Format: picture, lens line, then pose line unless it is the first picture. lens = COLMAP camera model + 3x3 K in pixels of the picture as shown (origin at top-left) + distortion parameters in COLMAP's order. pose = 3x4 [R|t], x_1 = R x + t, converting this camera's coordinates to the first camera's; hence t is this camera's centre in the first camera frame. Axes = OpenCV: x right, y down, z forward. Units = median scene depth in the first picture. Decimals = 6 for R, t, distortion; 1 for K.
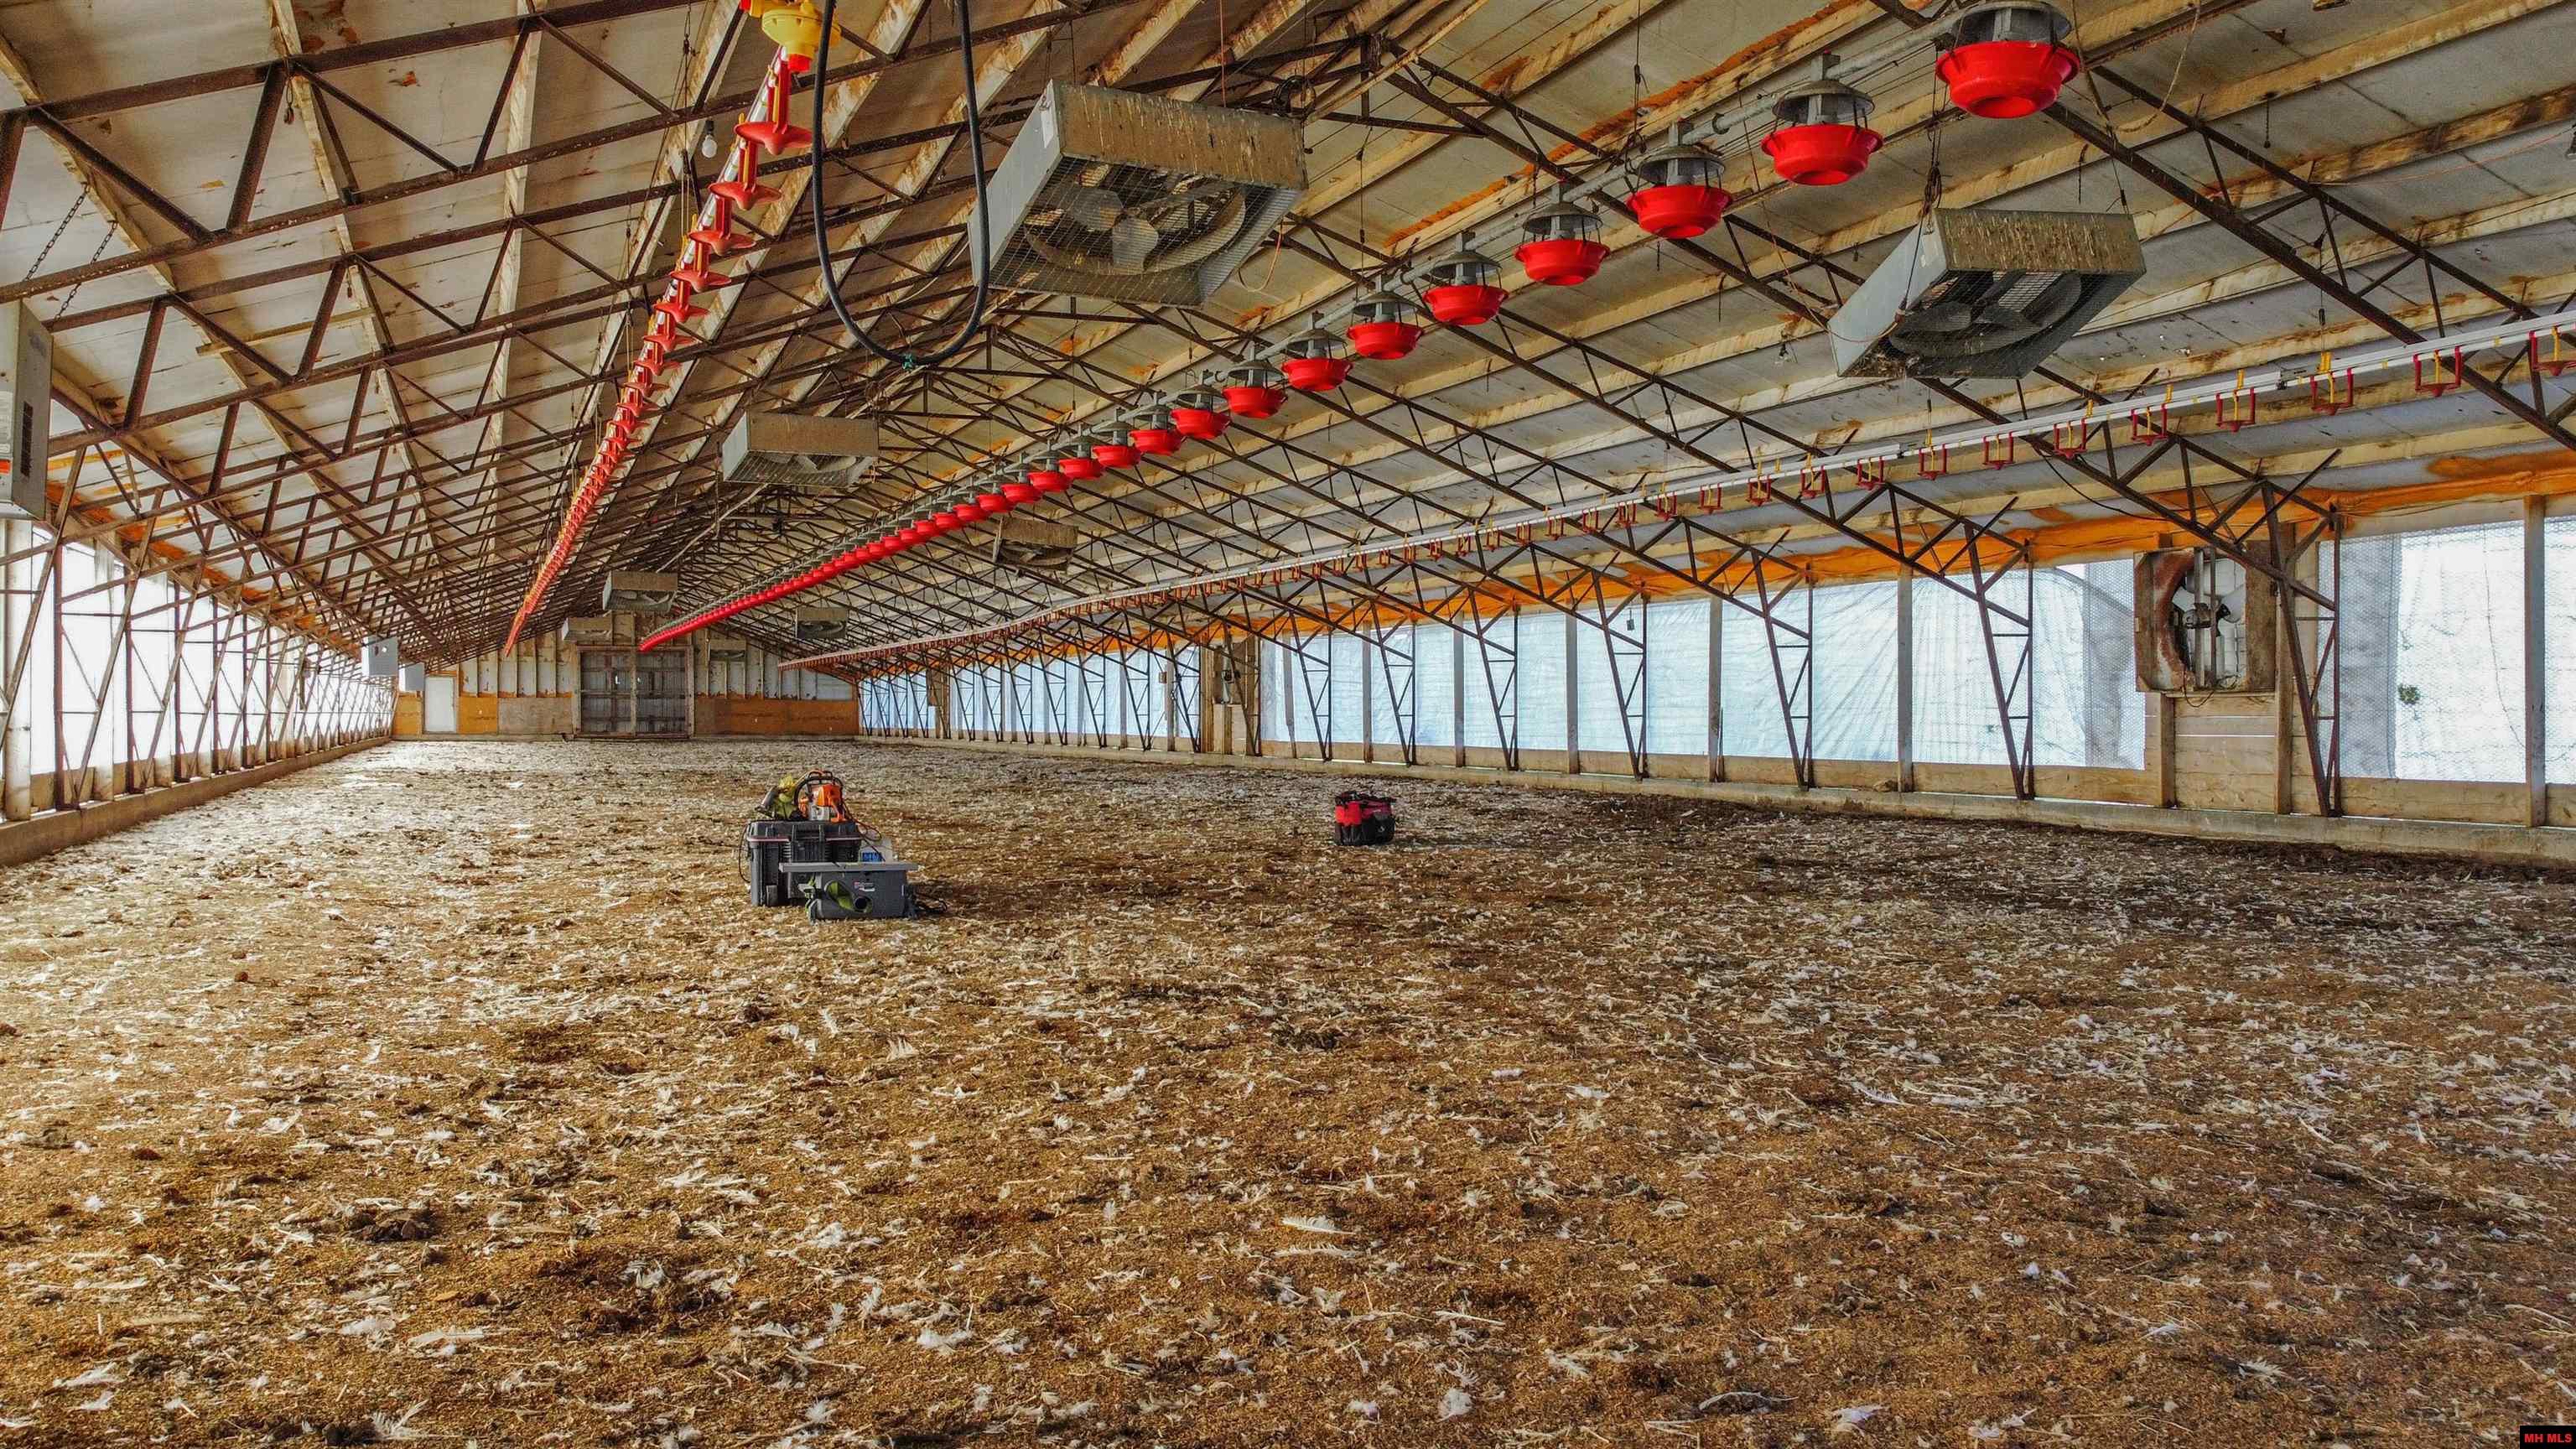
lens RADIAL K [[2004.6, 0, 1288.0], [0, 2004.6, 724.5], [0, 0, 1]] dist [-0.007014, -0.007559]
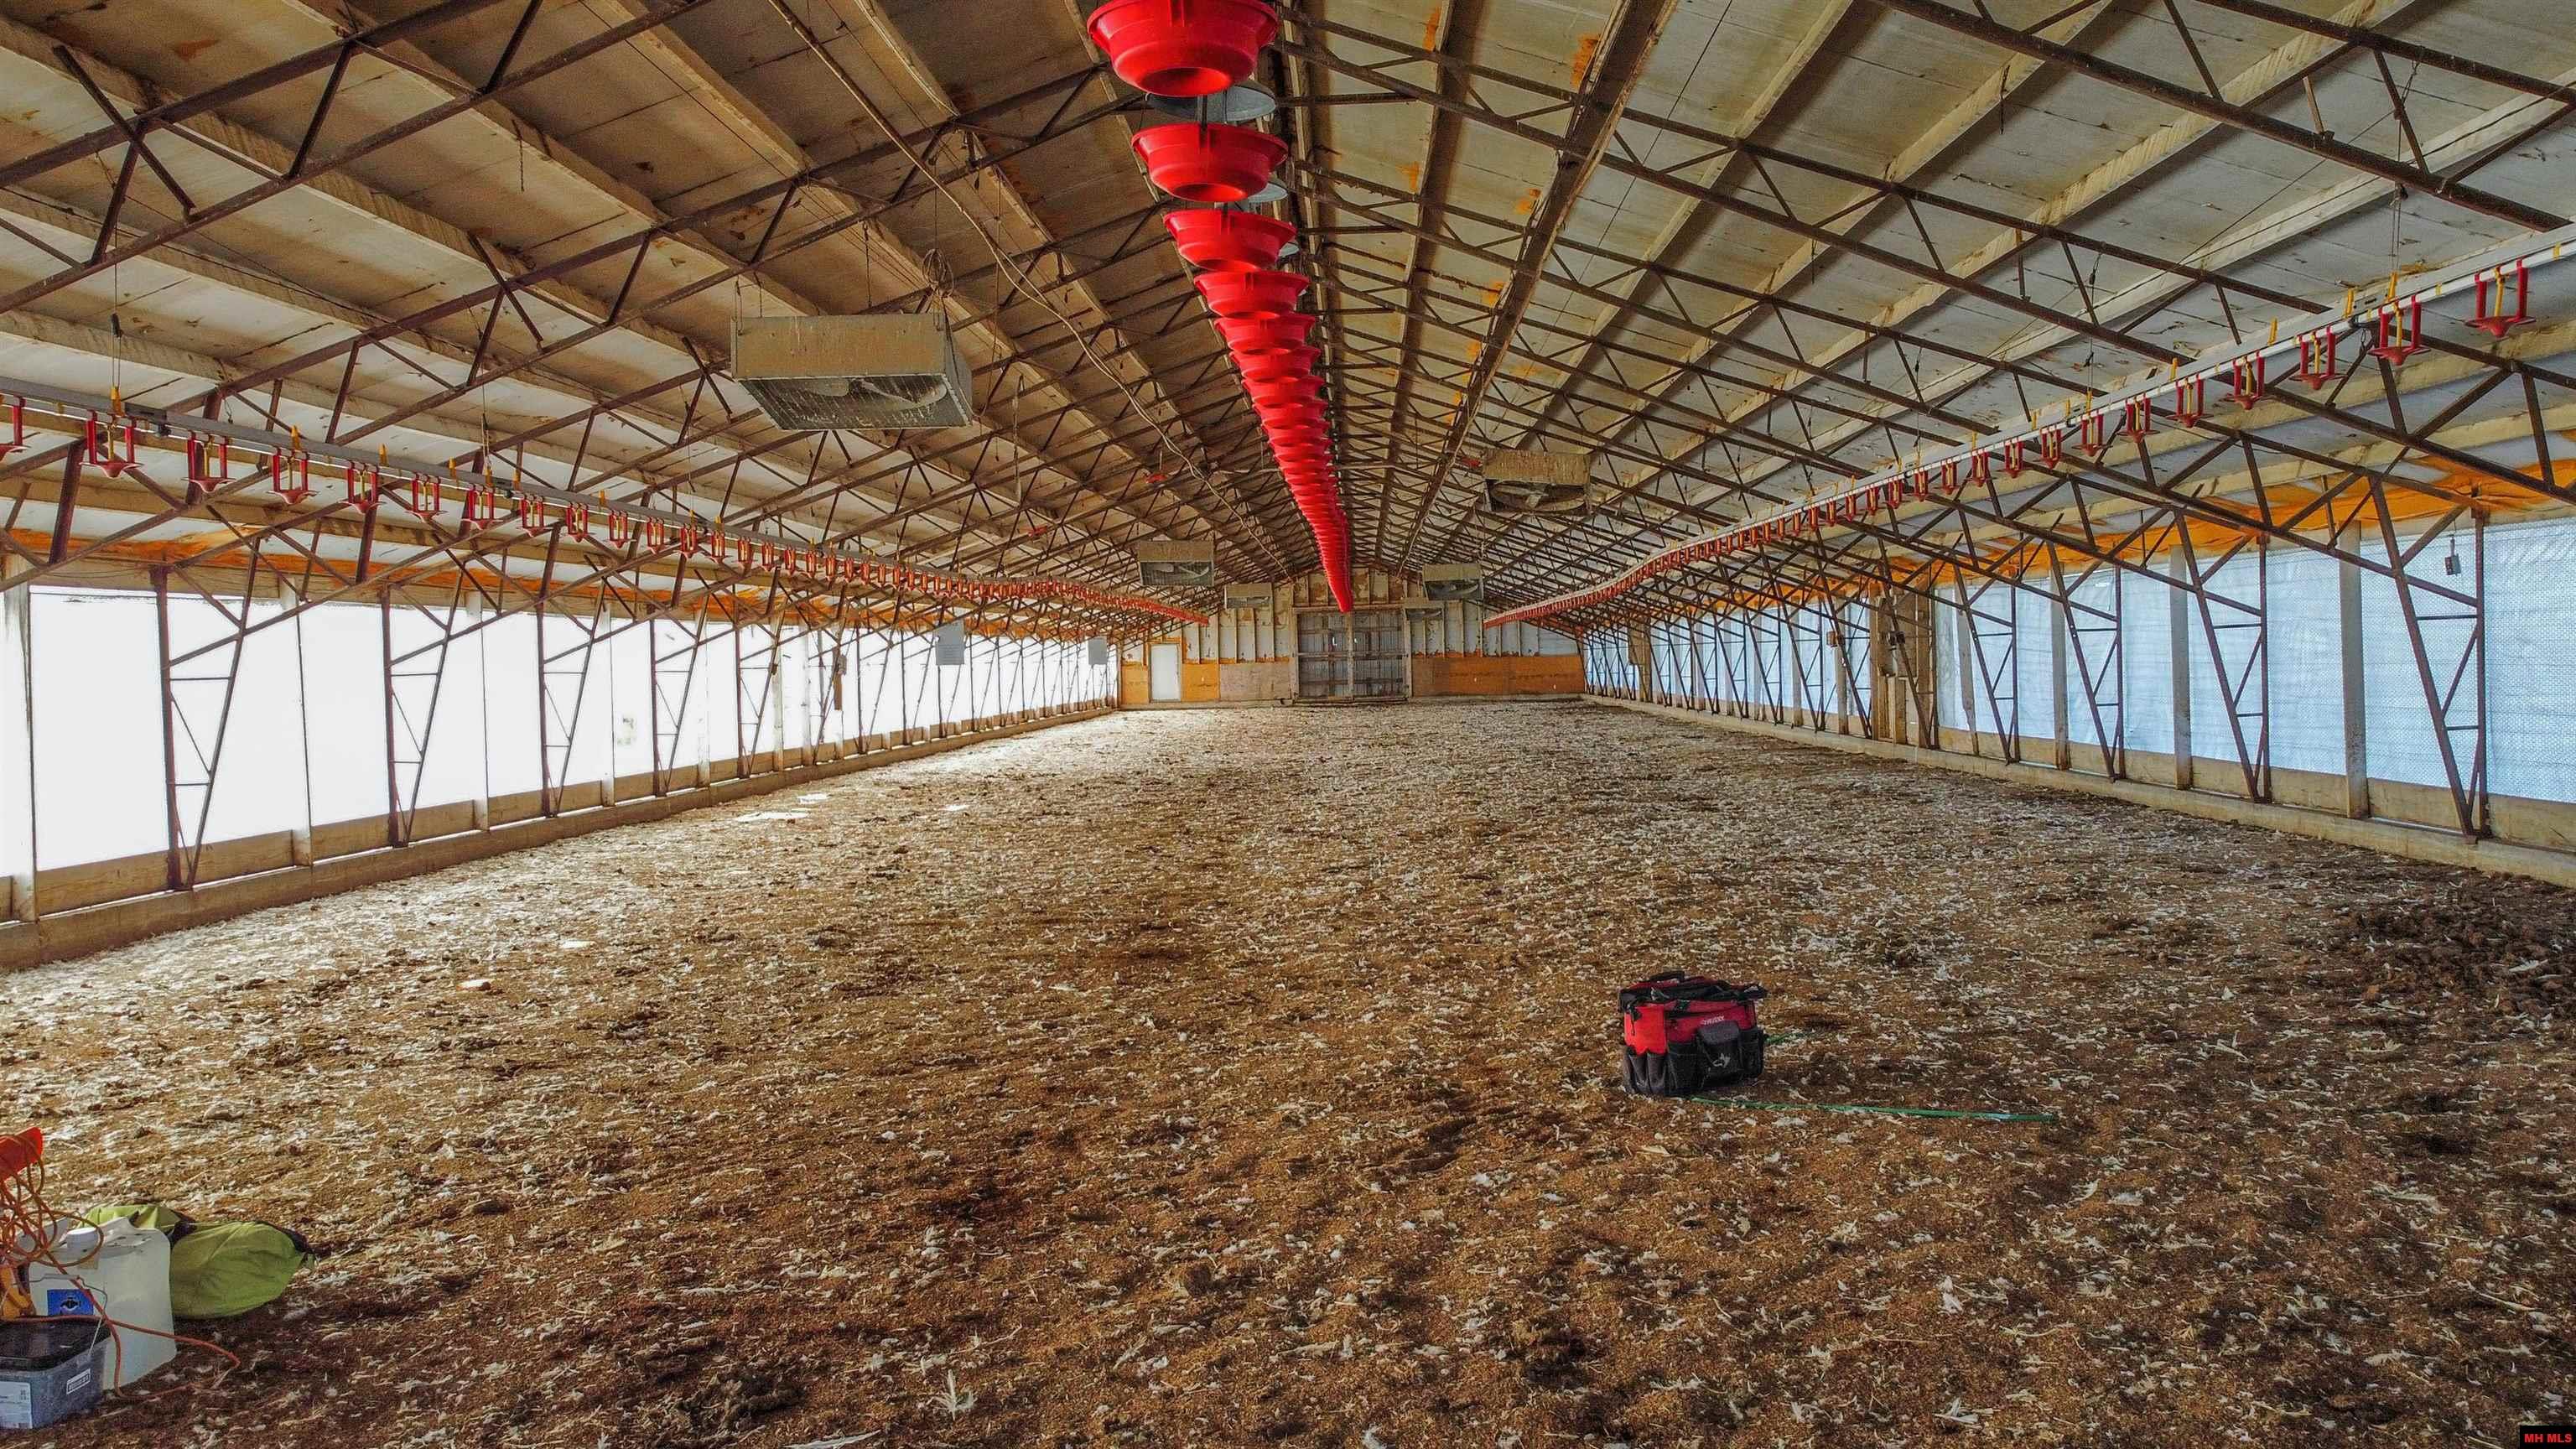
lens RADIAL K [[2004.6, 0, 1288.0], [0, 2004.6, 724.5], [0, 0, 1]] dist [-0.007014, -0.007559]
pose [[0.913281, -0.015234, -0.407046, 0.100630], [0.029091, 0.999188, 0.027875, -0.030328], [0.406290, -0.037299, 0.912982, 0.357010]]
